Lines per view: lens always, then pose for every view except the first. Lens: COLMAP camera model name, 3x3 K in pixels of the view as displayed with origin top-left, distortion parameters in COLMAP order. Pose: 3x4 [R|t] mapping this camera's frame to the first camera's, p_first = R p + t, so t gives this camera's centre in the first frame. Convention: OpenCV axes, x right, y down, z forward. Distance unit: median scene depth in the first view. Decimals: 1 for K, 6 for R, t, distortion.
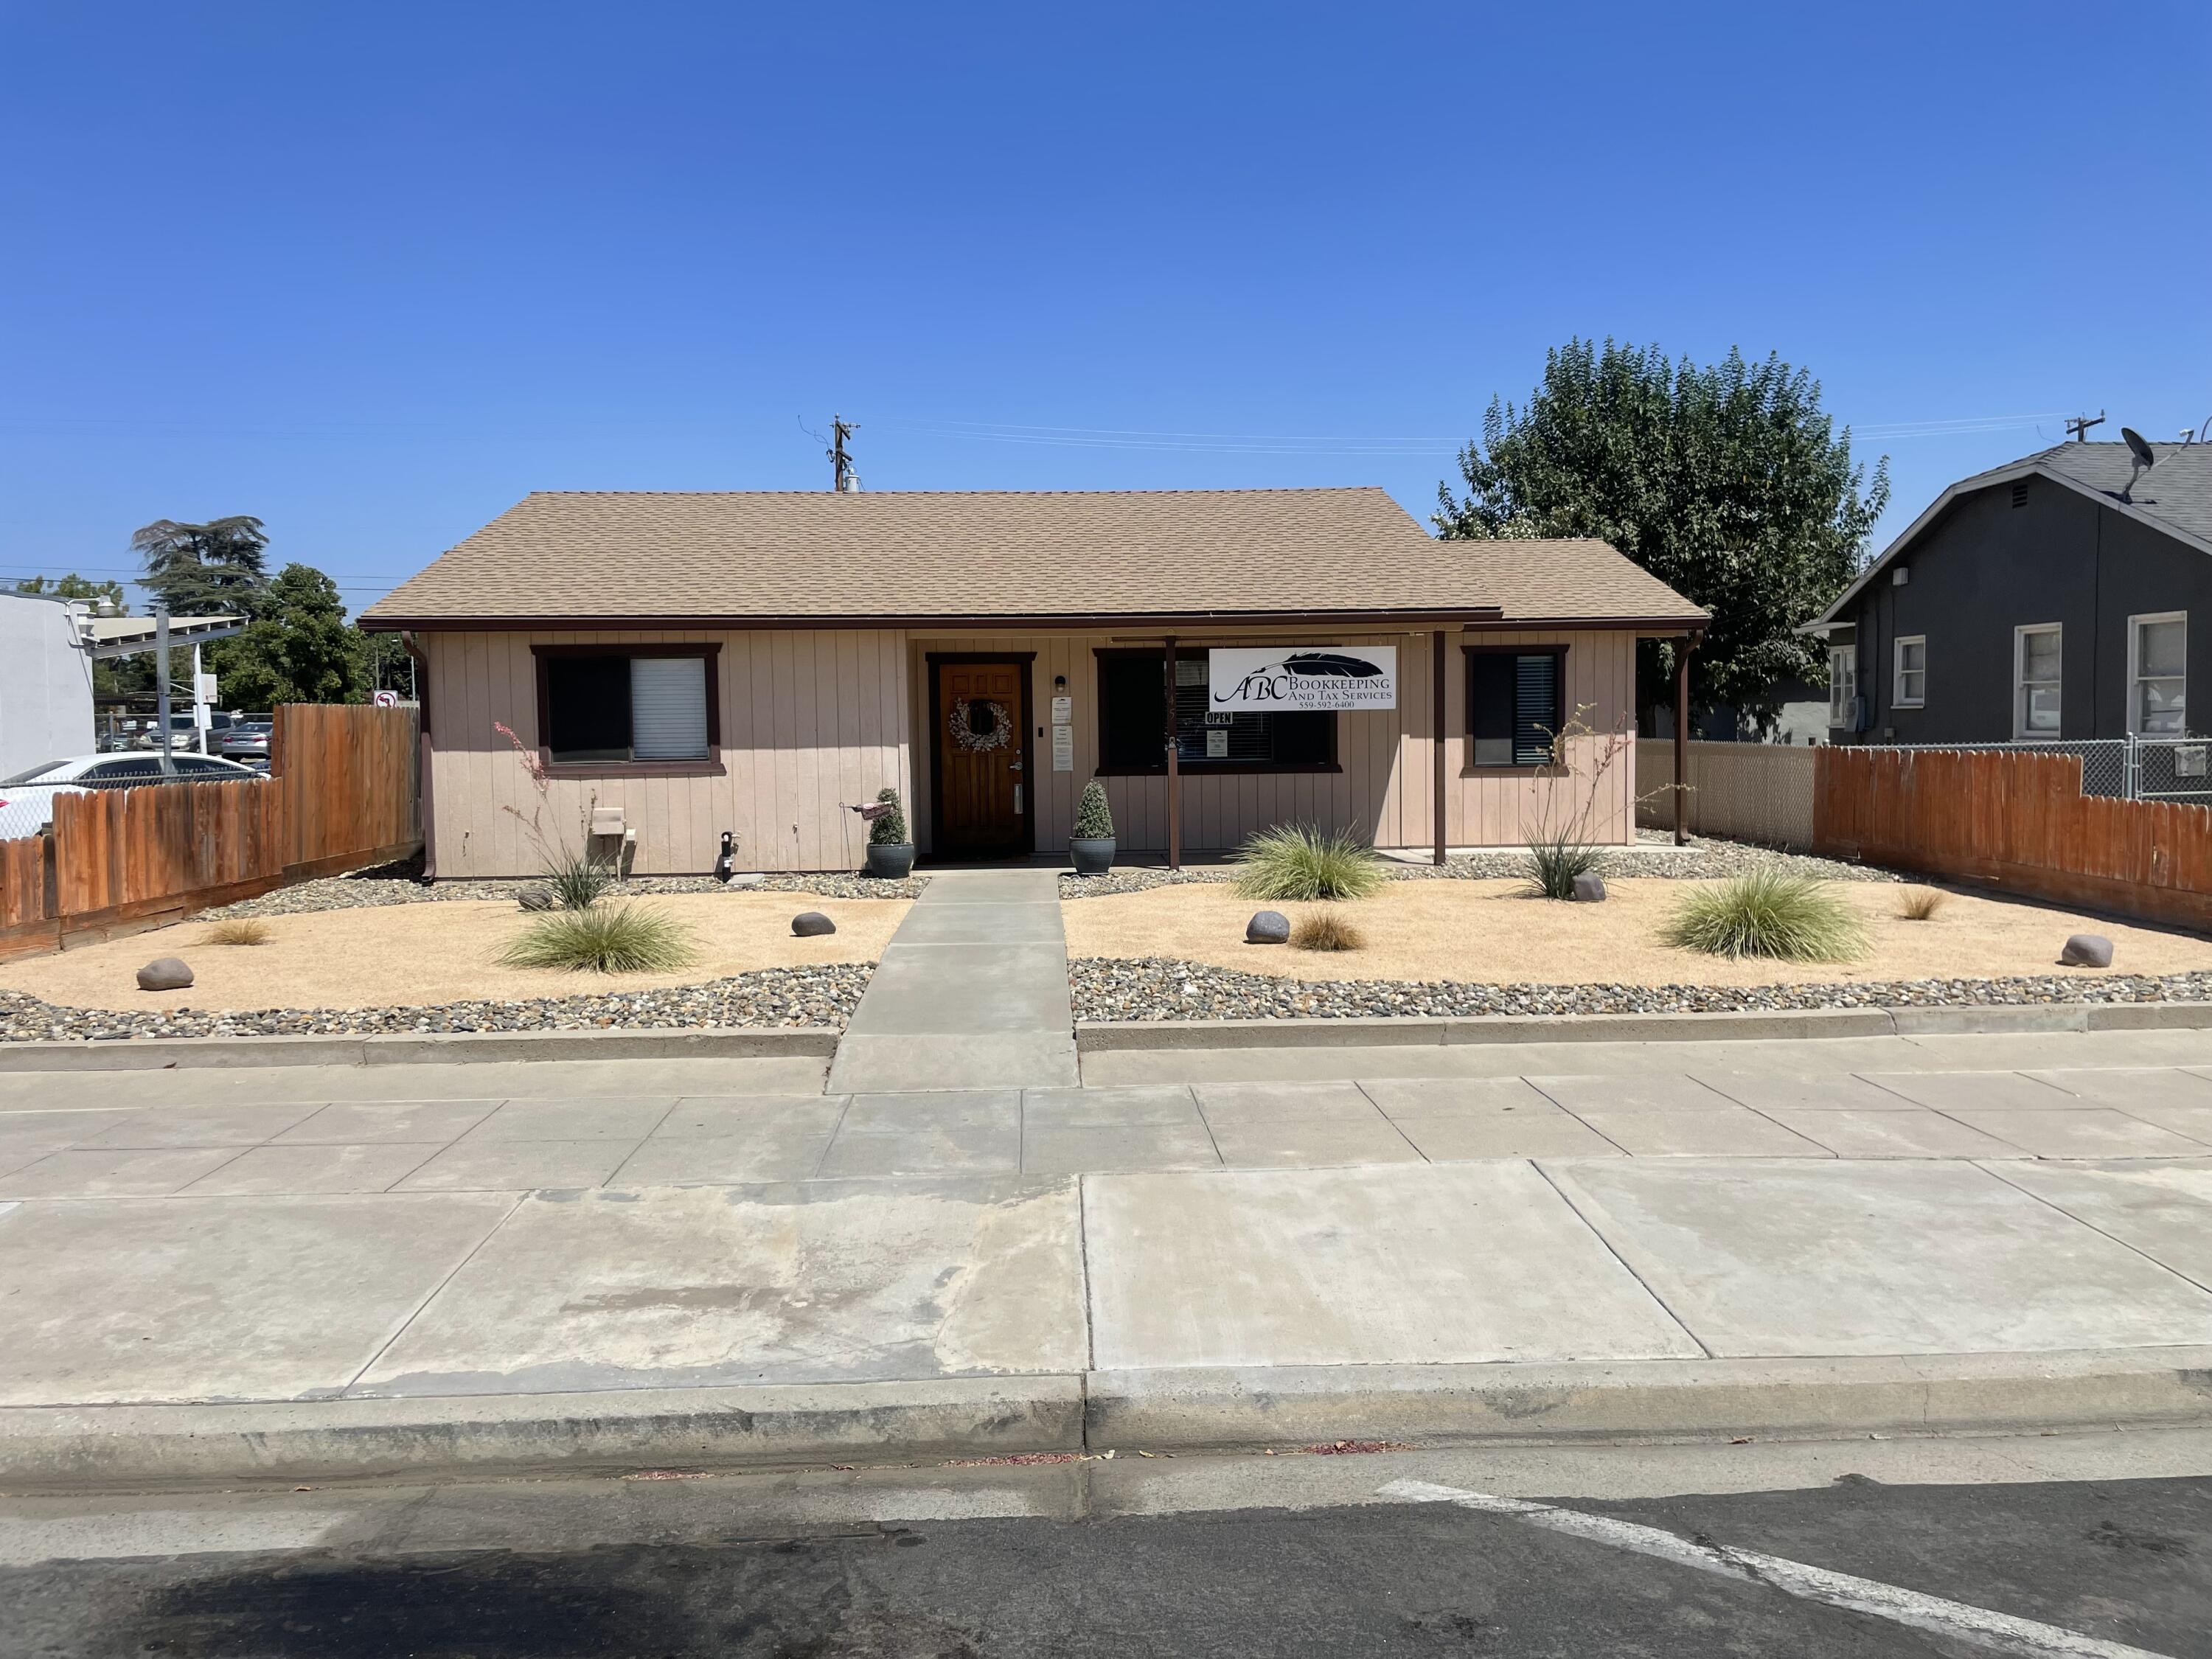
lens RADIAL K [[1673.6, 0, 1115.1], [0, 1673.6, 829.6], [0, 0, 1]] dist [0.056395, -0.039709]
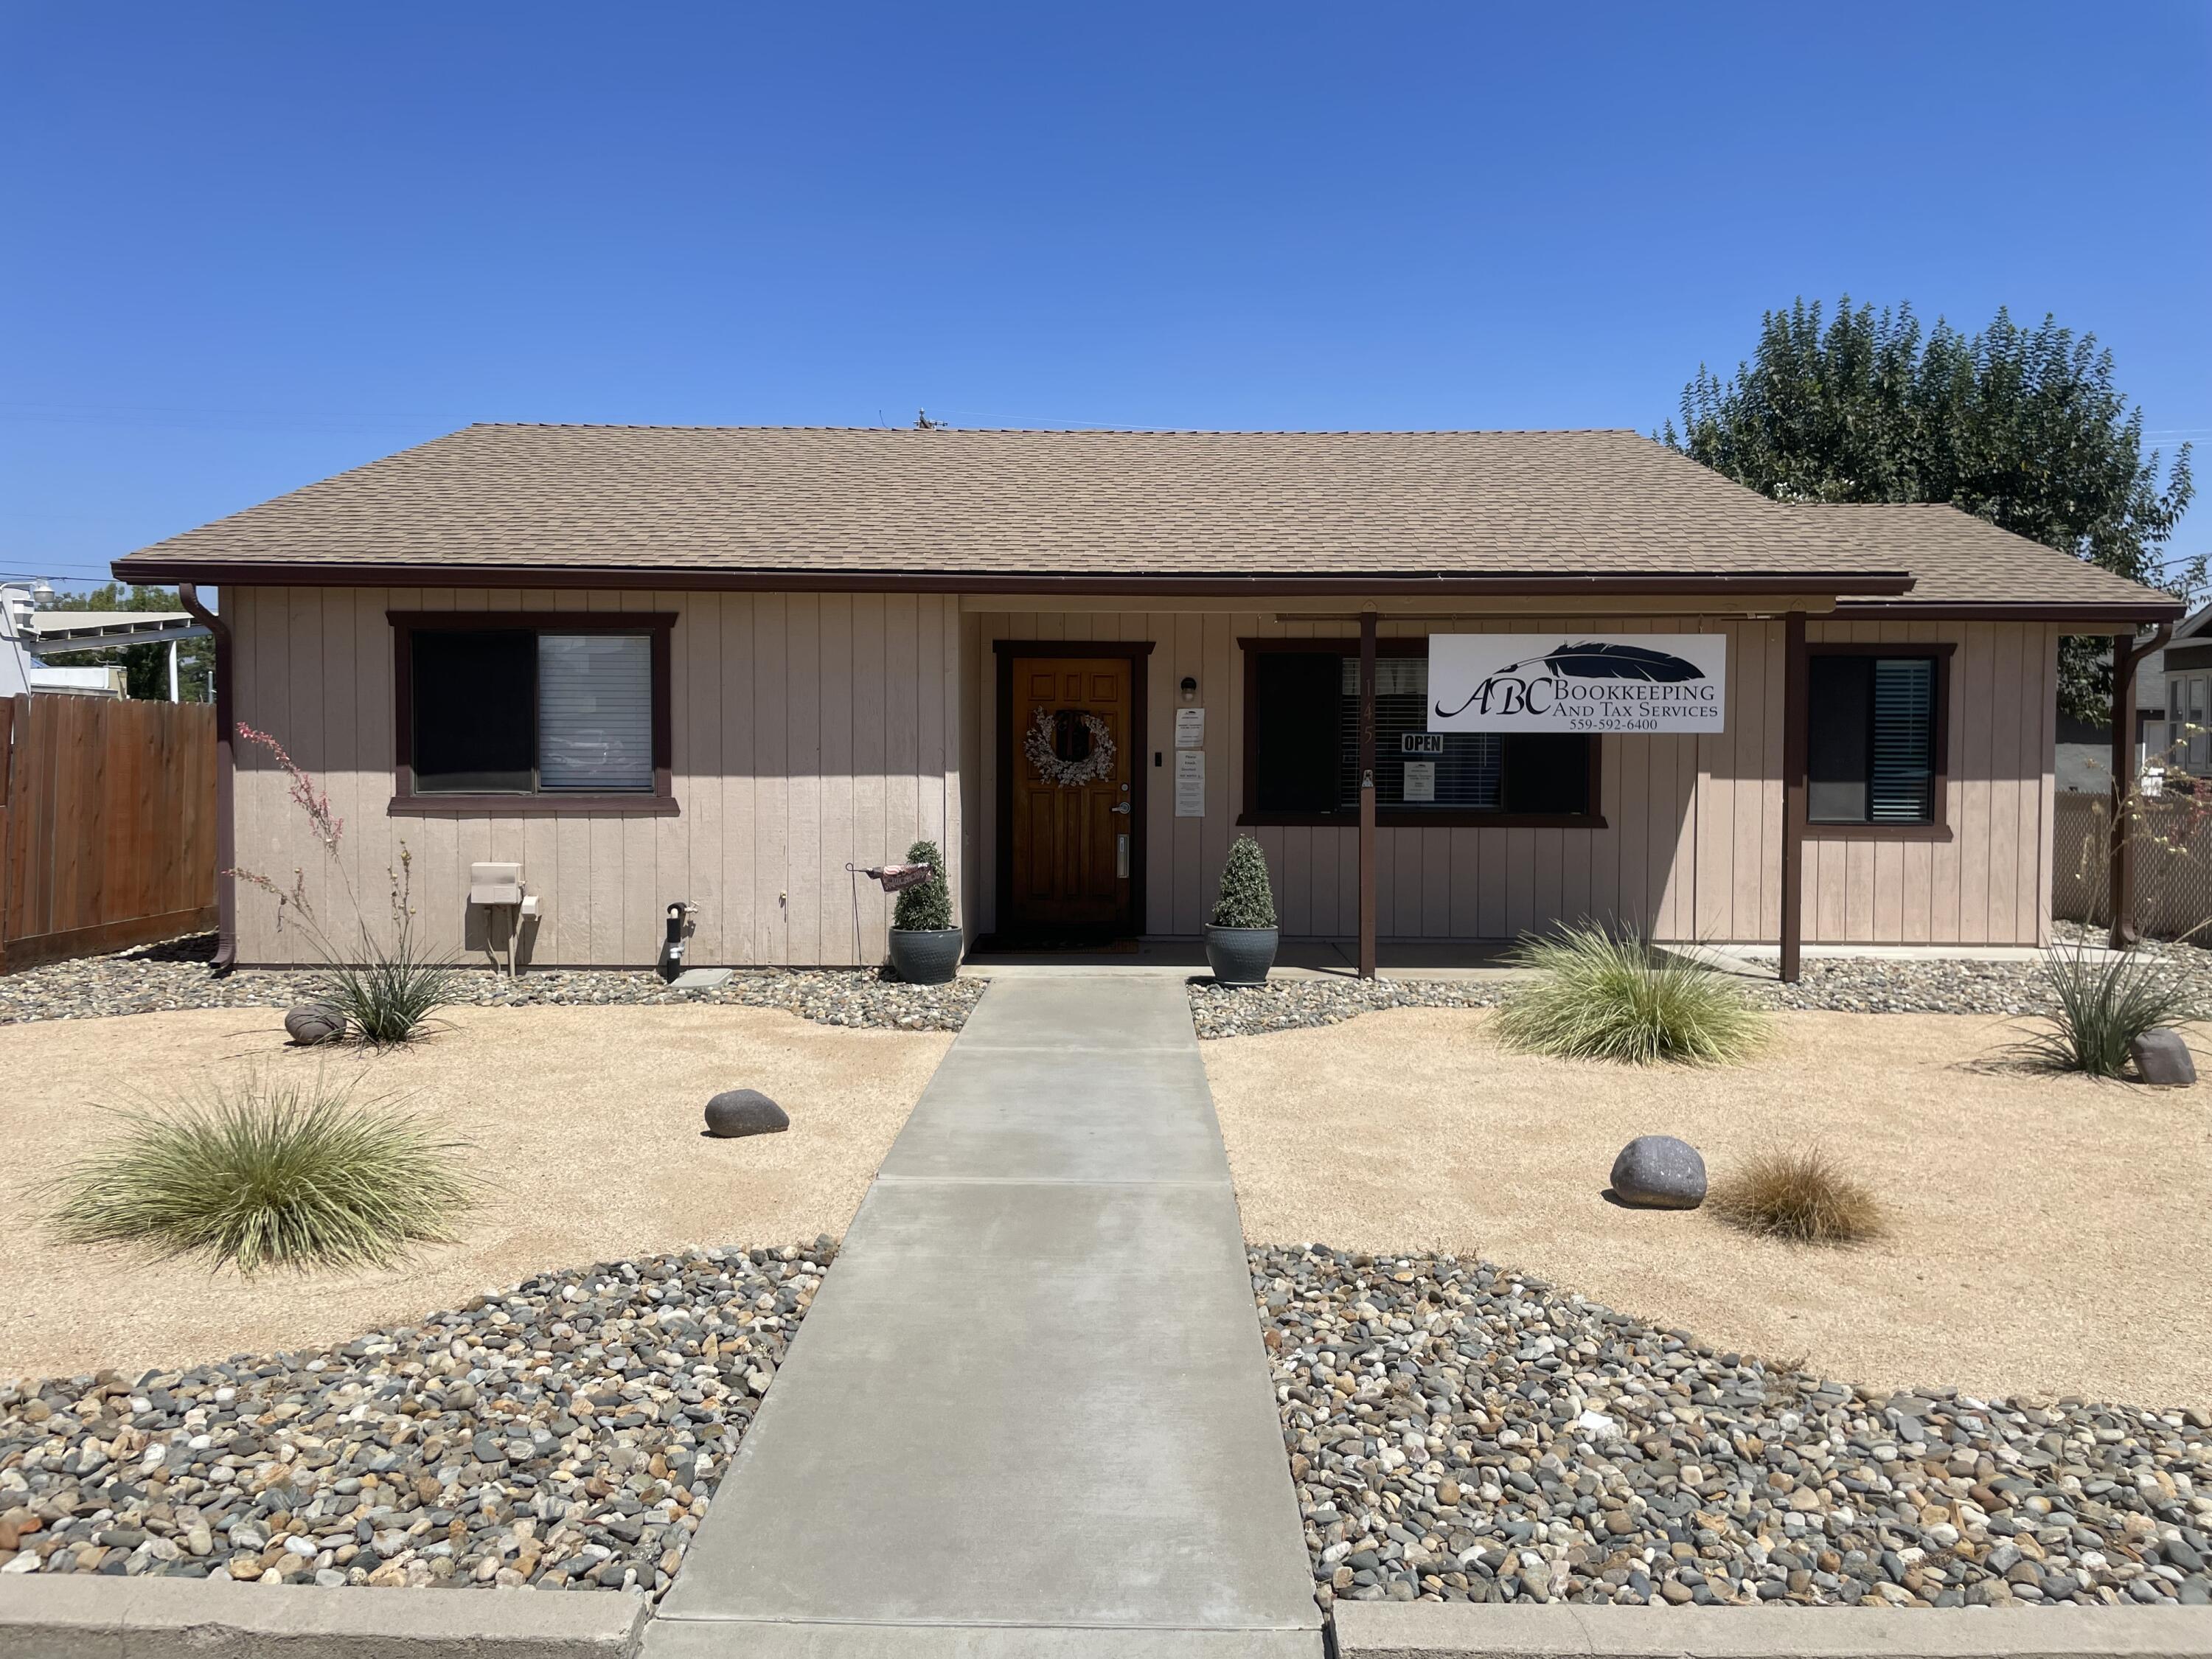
lens RADIAL K [[1673.6, 0, 1116.4], [0, 1673.6, 810.2], [0, 0, 1]] dist [0.056395, -0.039709]
pose [[0.998437, 0.020990, -0.051803, -0.028644], [-0.022553, 0.999302, -0.029775, -0.018663], [0.051142, 0.030896, 0.998213, 0.354222]]
